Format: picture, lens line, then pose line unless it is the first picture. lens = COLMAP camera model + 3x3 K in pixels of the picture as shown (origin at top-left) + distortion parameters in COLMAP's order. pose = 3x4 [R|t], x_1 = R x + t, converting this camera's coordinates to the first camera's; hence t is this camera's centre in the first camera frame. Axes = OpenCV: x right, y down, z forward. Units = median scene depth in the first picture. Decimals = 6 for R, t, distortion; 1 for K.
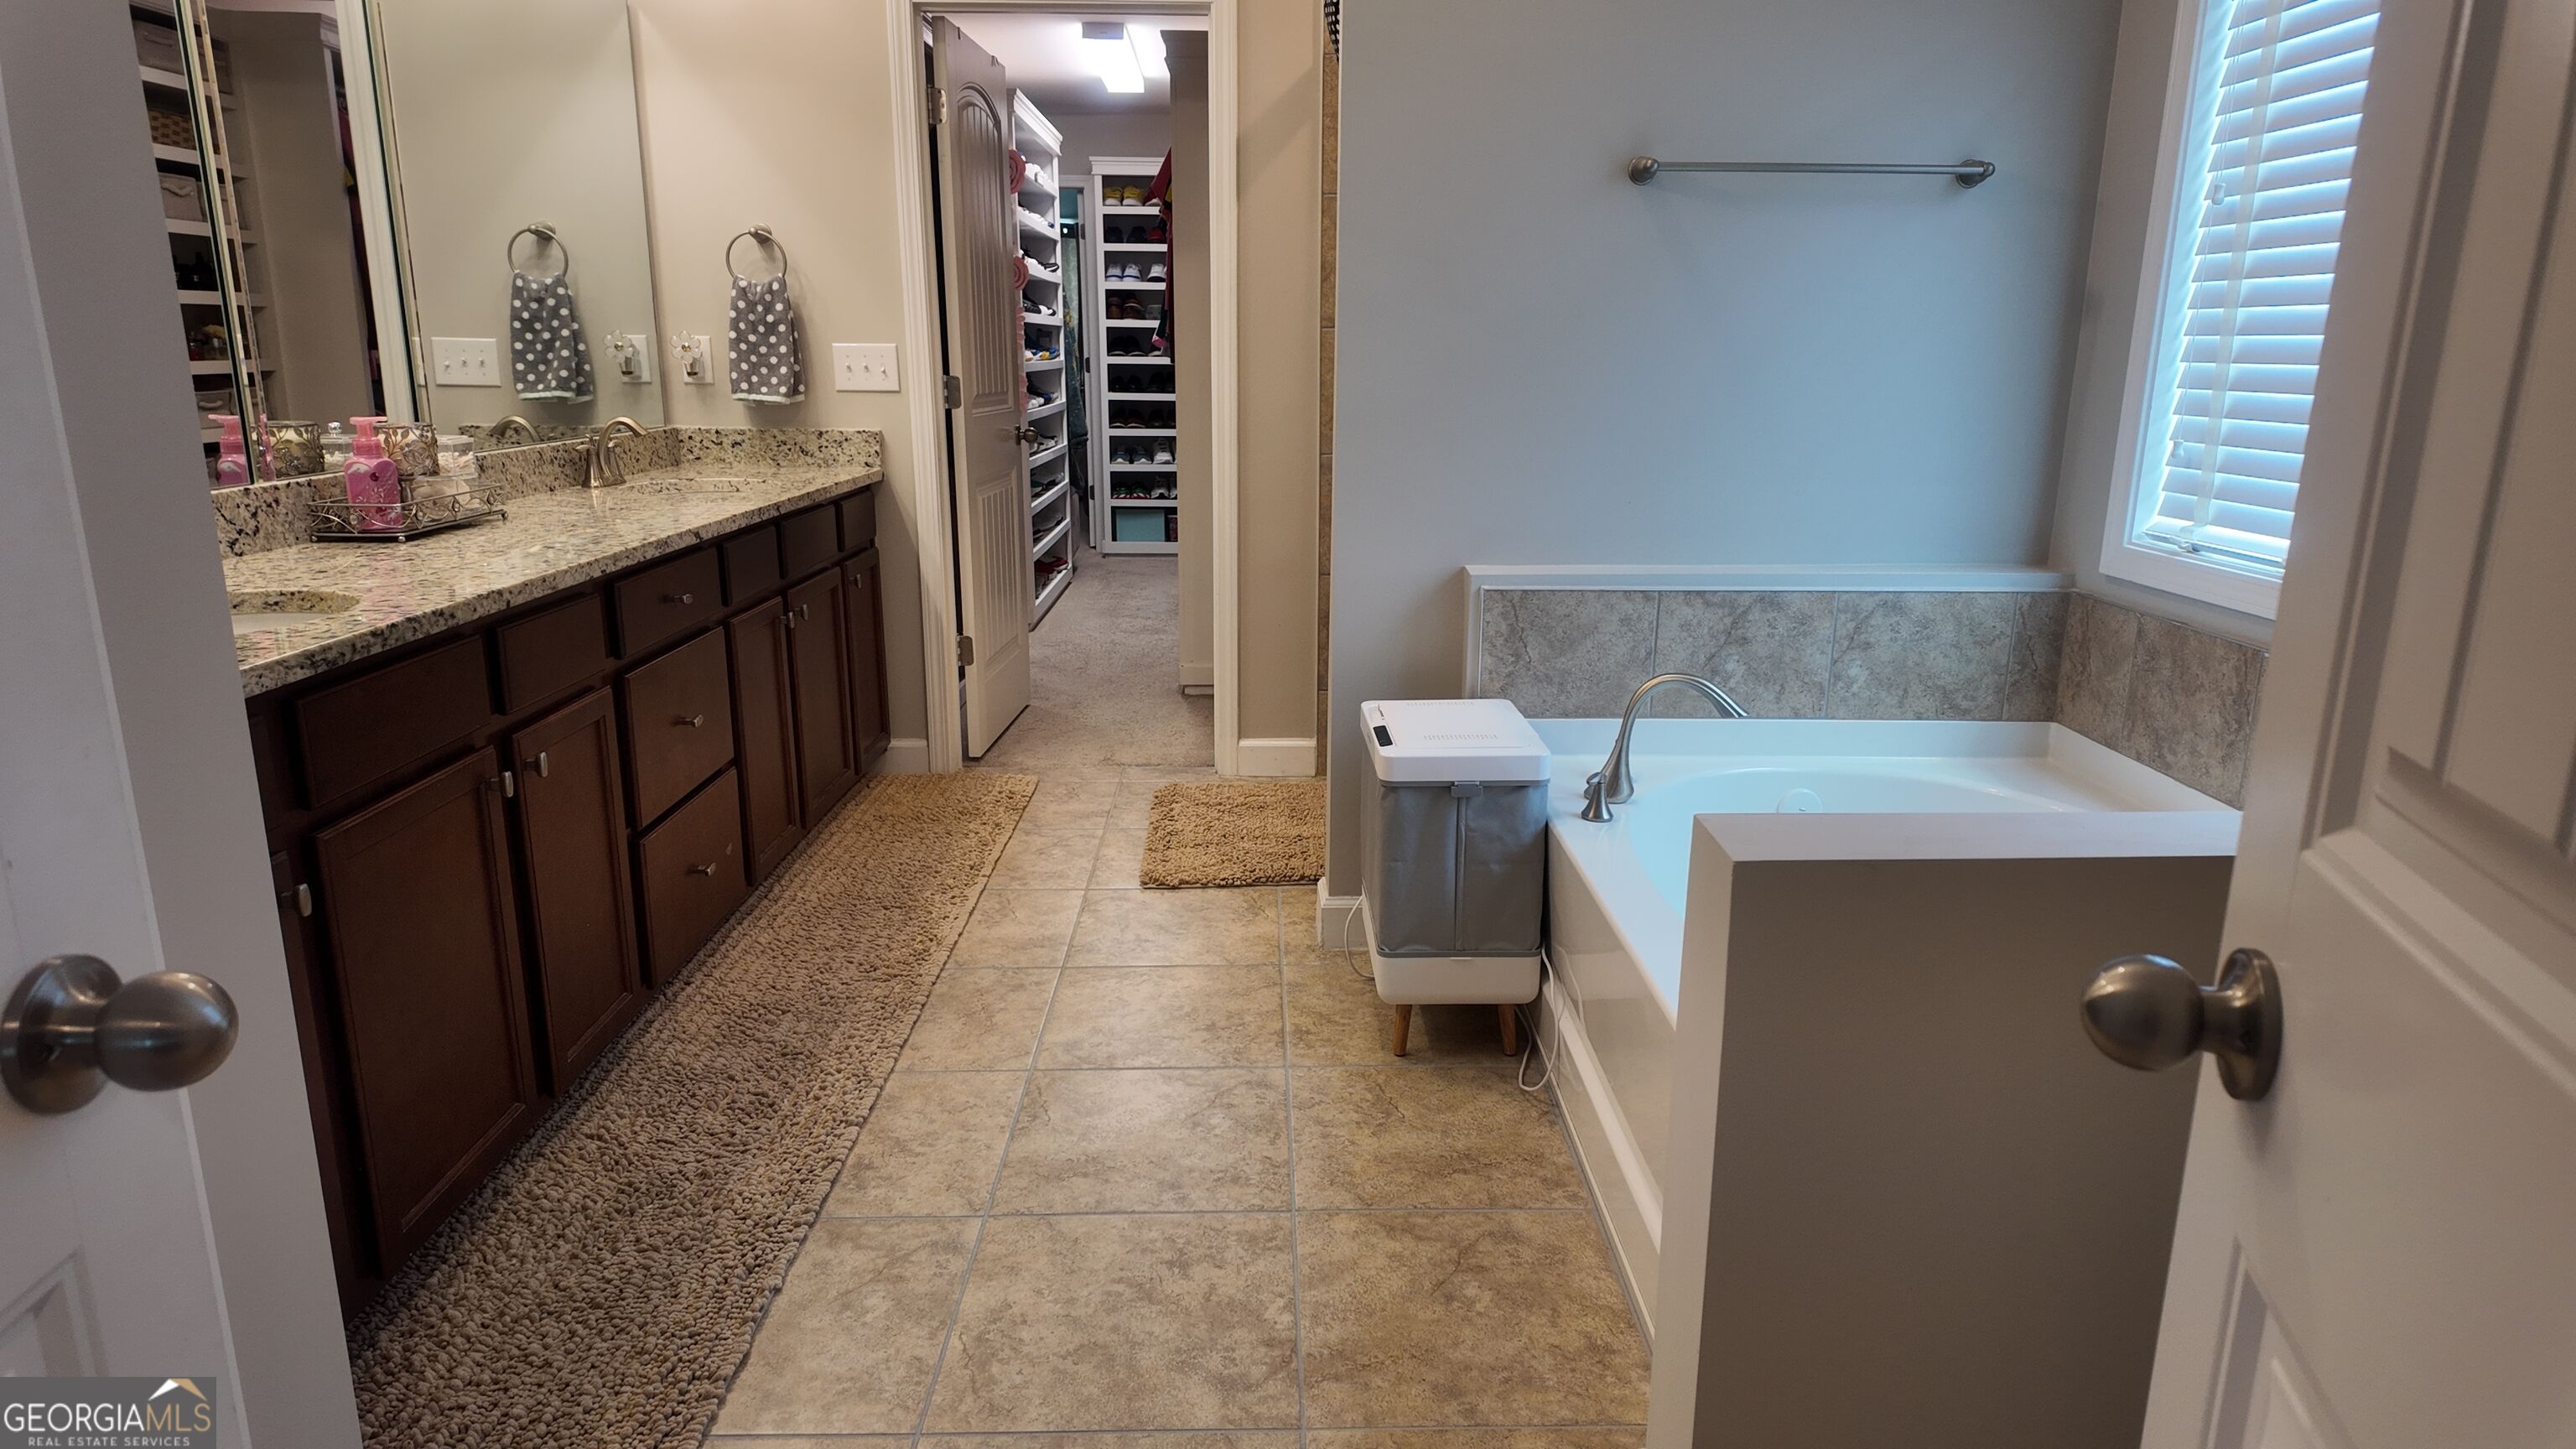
lens RADIAL K [[1495.5, 0, 1292.2], [0, 1495.5, 741.2], [0, 0, 1]] dist [0.044402, -0.039397]
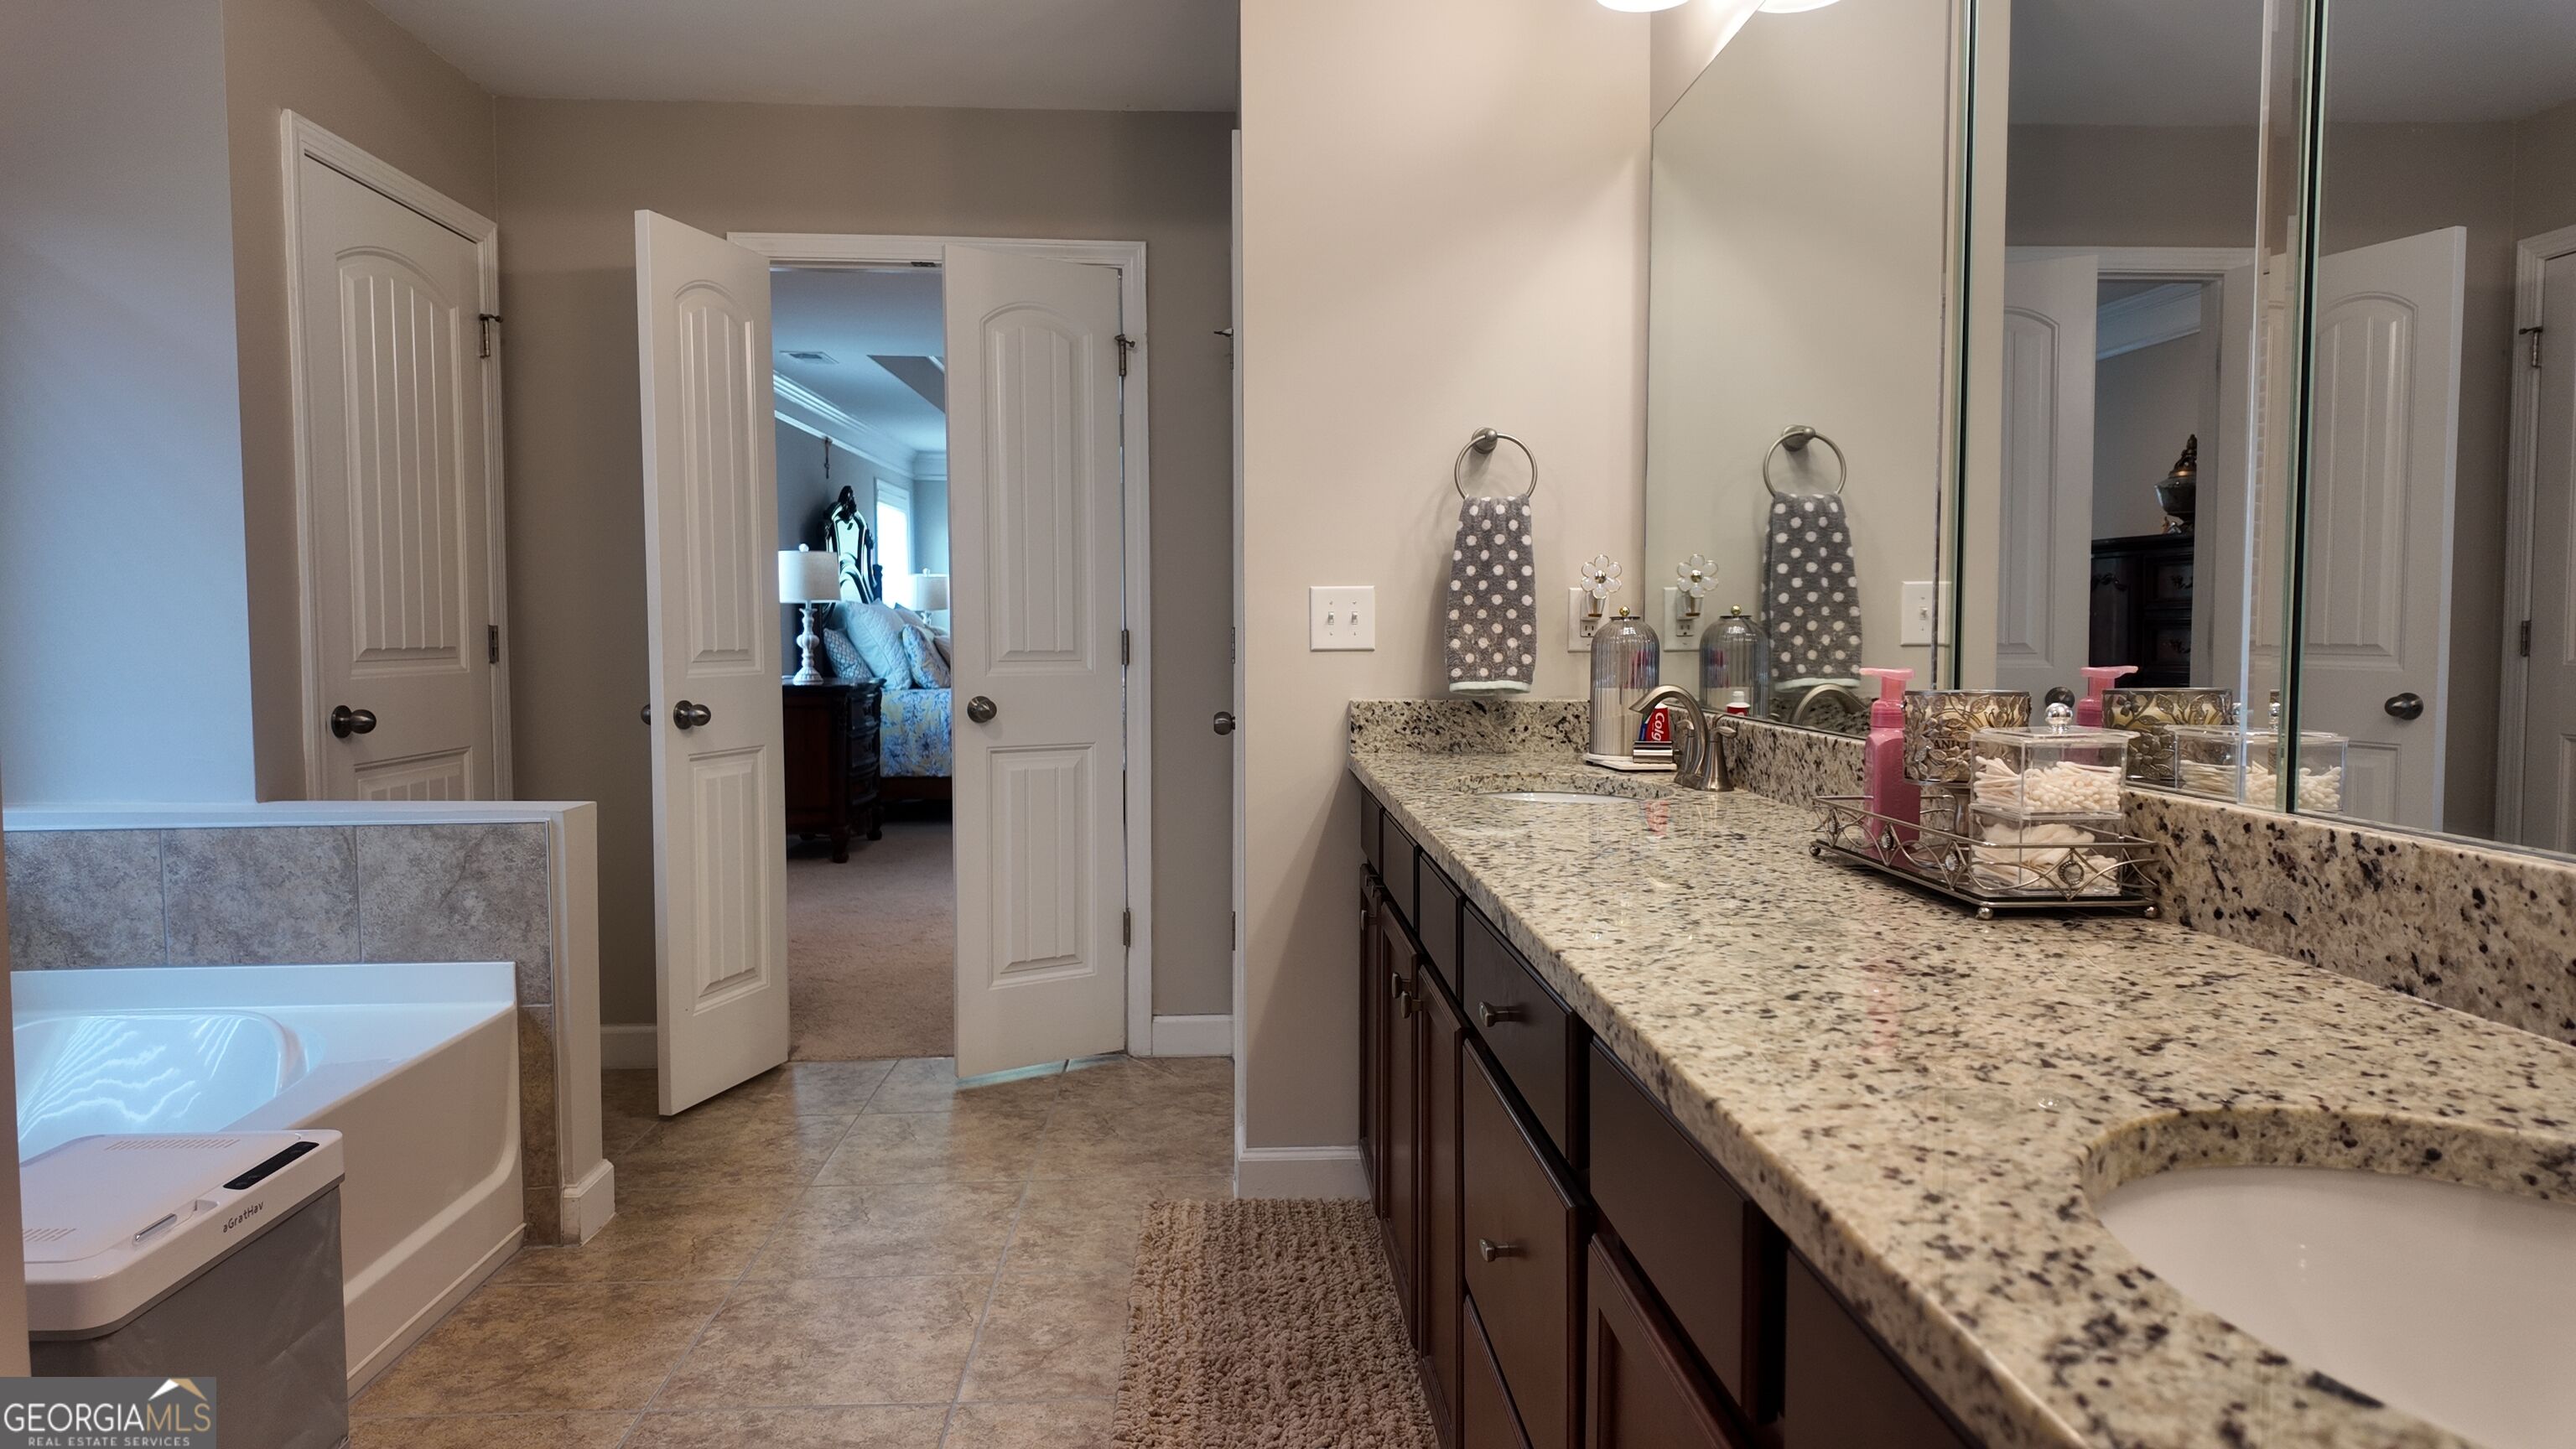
lens RADIAL K [[1495.5, 0, 1281.4], [0, 1495.5, 719.2], [0, 0, 1]] dist [0.044402, -0.039397]
pose [[-0.999601, -0.008364, -0.026965, -0.213730], [-0.016261, 0.951339, 0.307717, -0.240842], [0.023079, 0.308033, -0.951096, 0.992678]]
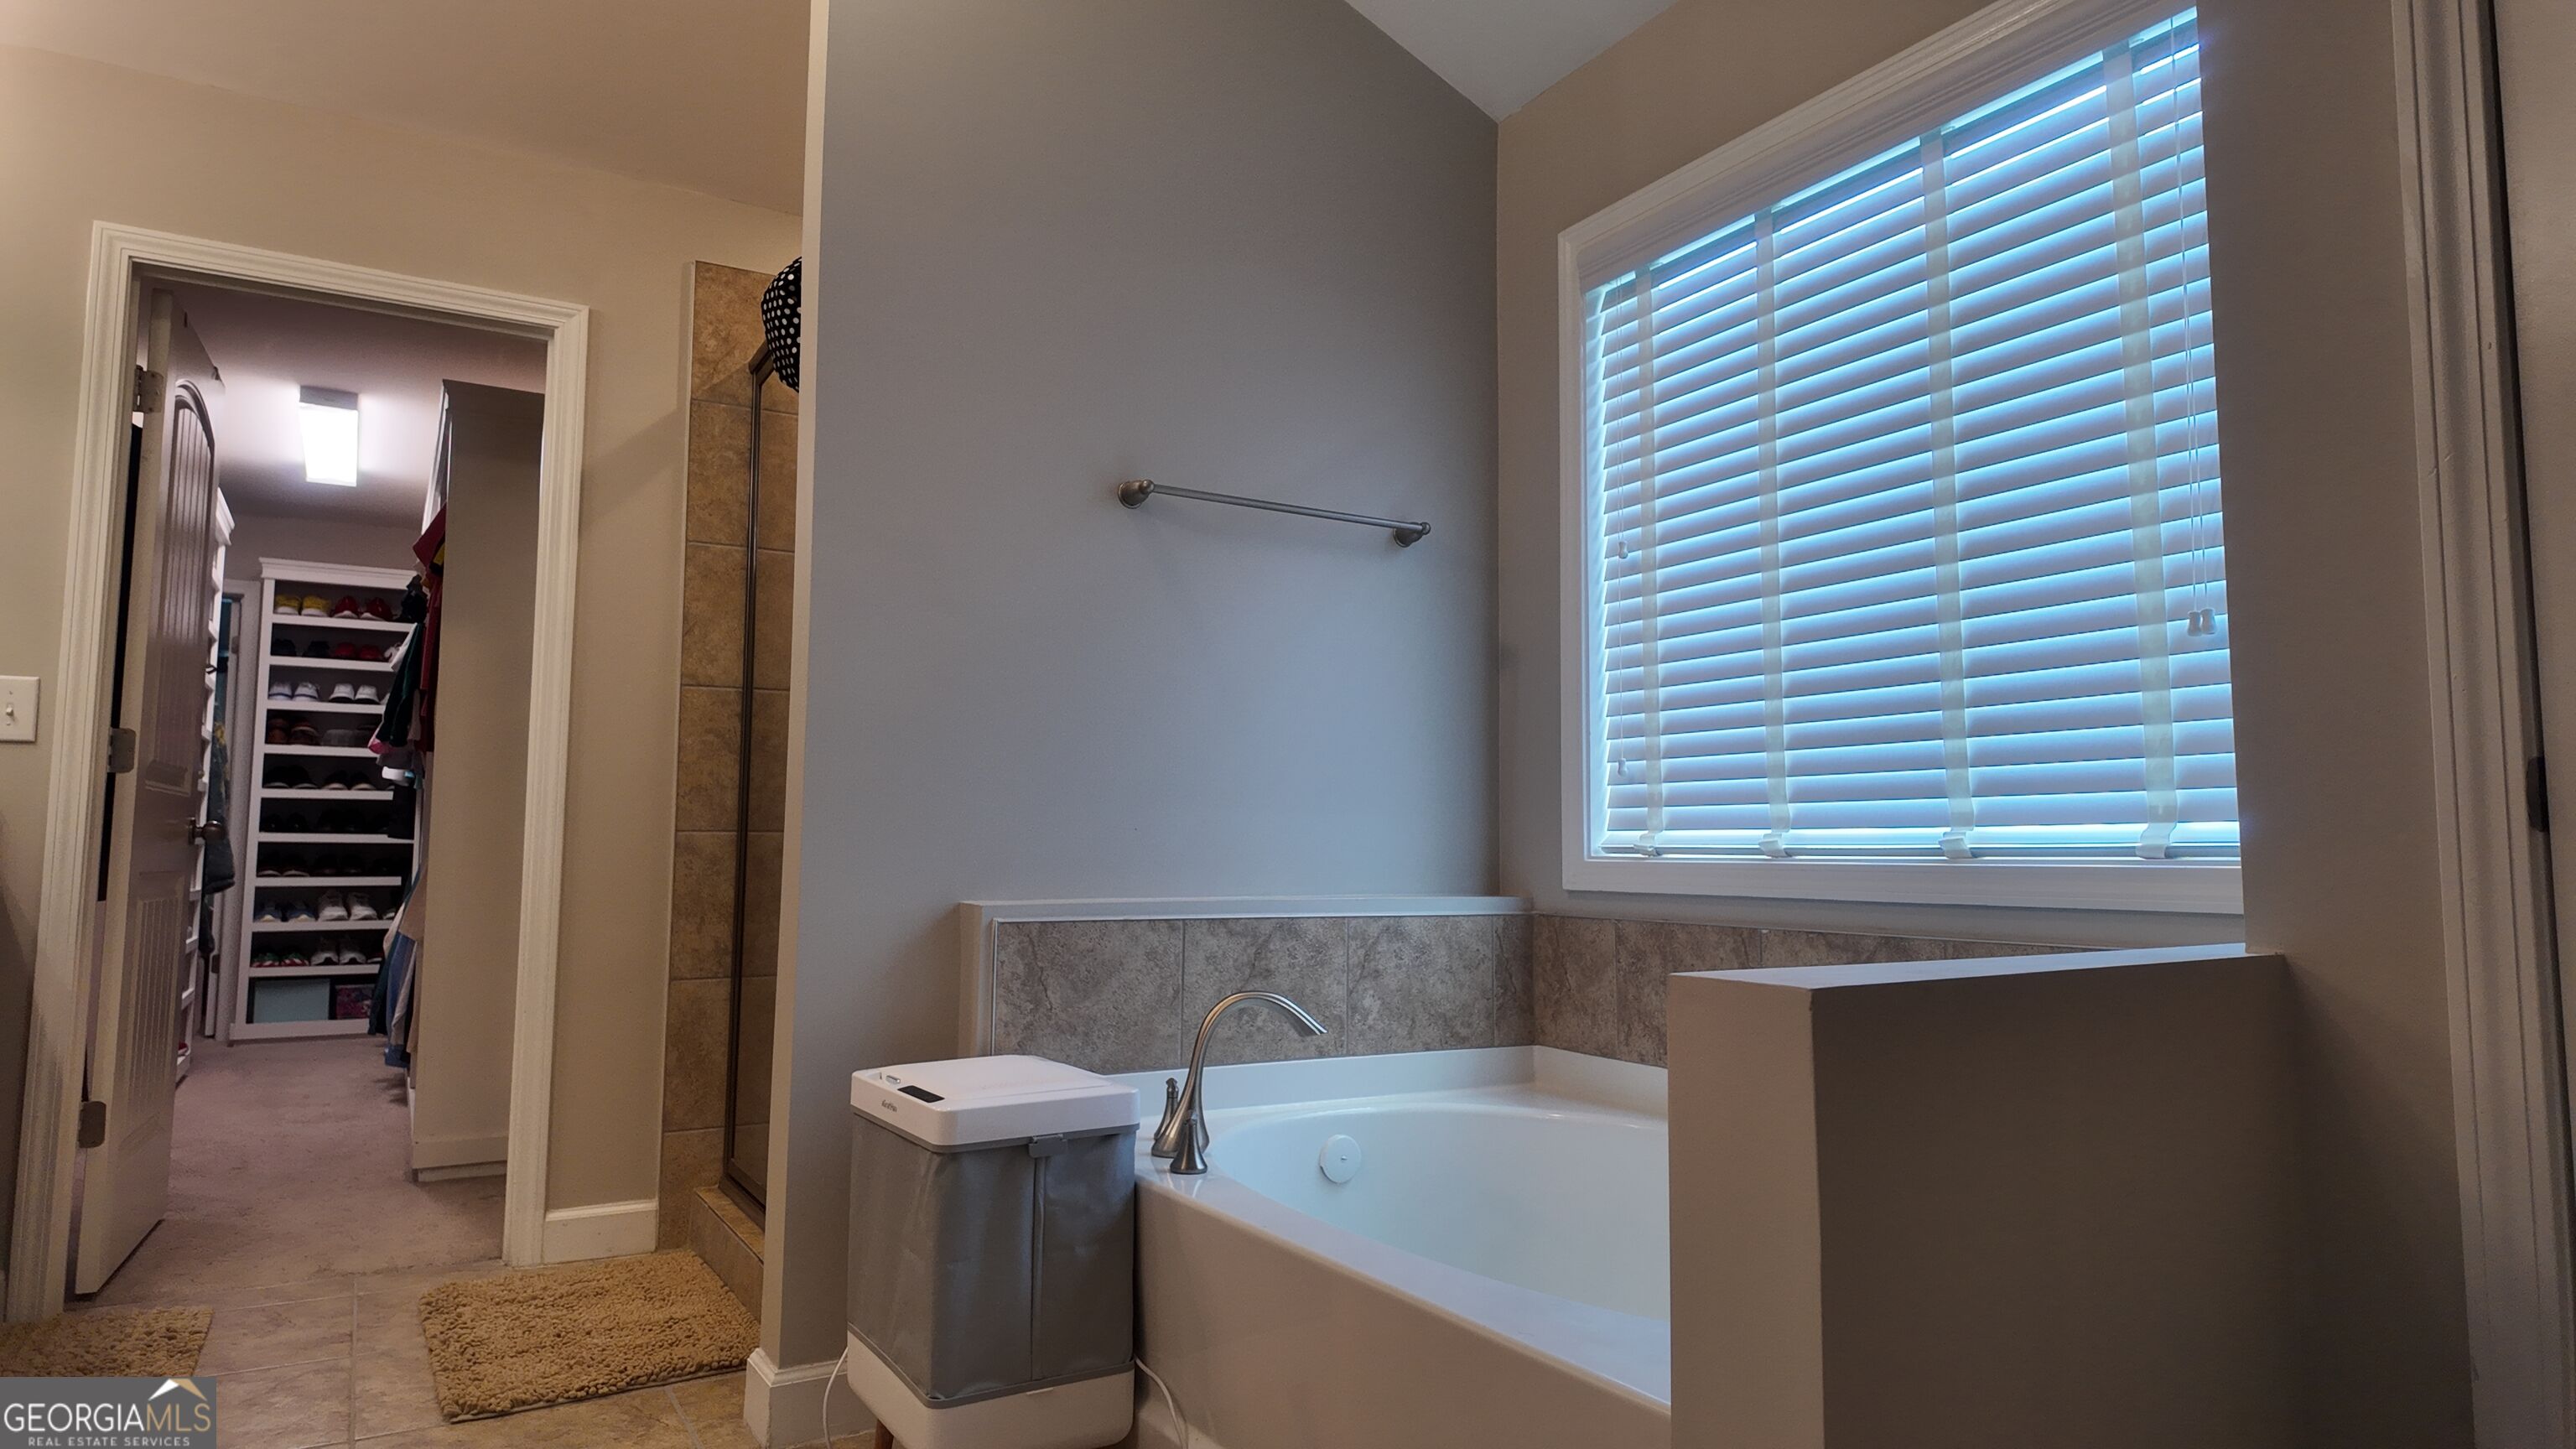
lens RADIAL K [[1495.5, 0, 1290.9], [0, 1495.5, 713.2], [0, 0, 1]] dist [0.044402, -0.039397]
pose [[0.864919, 0.043678, 0.500008, -0.111610], [0.129663, 0.942945, -0.306662, 0.048362], [-0.484874, 0.330070, 0.809908, 0.144168]]
